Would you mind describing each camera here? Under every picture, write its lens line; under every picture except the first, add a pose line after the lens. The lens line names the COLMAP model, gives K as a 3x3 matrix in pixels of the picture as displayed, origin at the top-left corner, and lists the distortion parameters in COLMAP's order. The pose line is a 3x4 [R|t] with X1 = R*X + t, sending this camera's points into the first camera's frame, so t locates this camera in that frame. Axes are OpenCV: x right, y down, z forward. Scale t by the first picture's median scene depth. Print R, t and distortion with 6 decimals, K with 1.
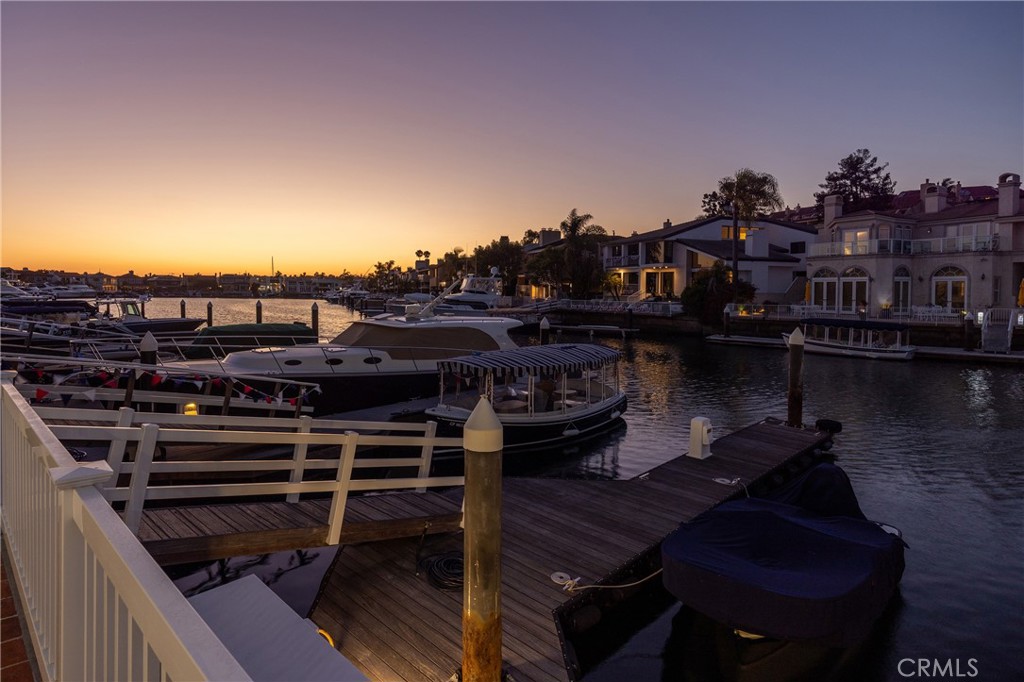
lens RADIAL K [[552.6, 0, 468.1], [0, 552.6, 297.5], [0, 0, 1]] dist [-0.026436, 0.000033]
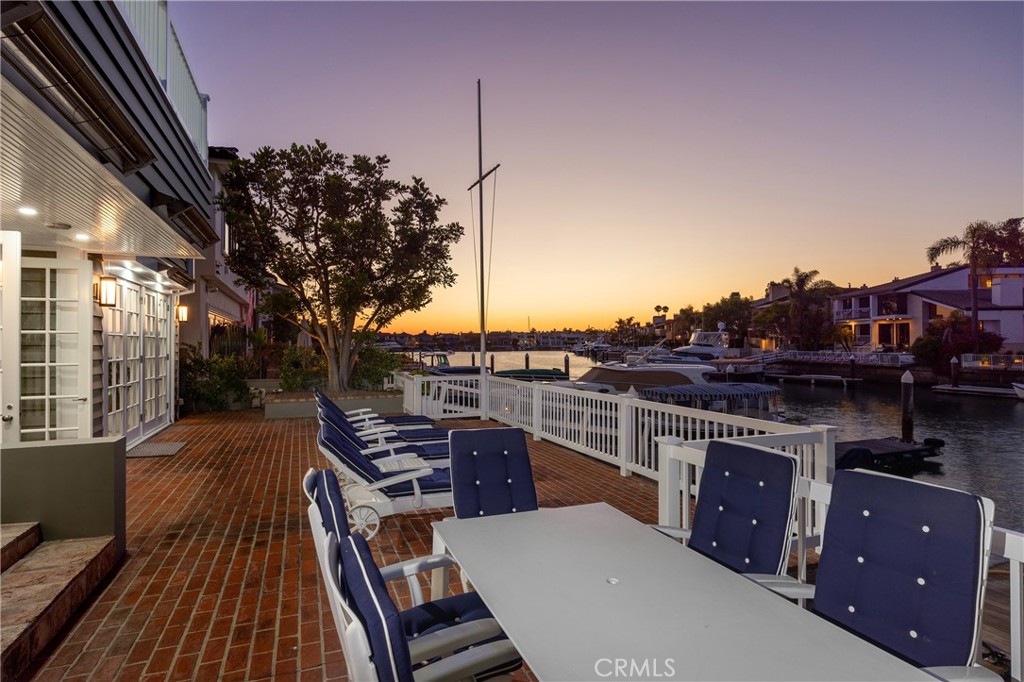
lens RADIAL K [[505.0, 0, 512.0], [0, 505.0, 341.0], [0, 0, 1]] dist [0.000544, 0.000186]
pose [[0.931255, -0.013391, -0.364121, 0.026053], [0.006809, 0.999790, -0.019353, -0.000502], [0.364304, 0.015543, 0.931150, -0.104134]]
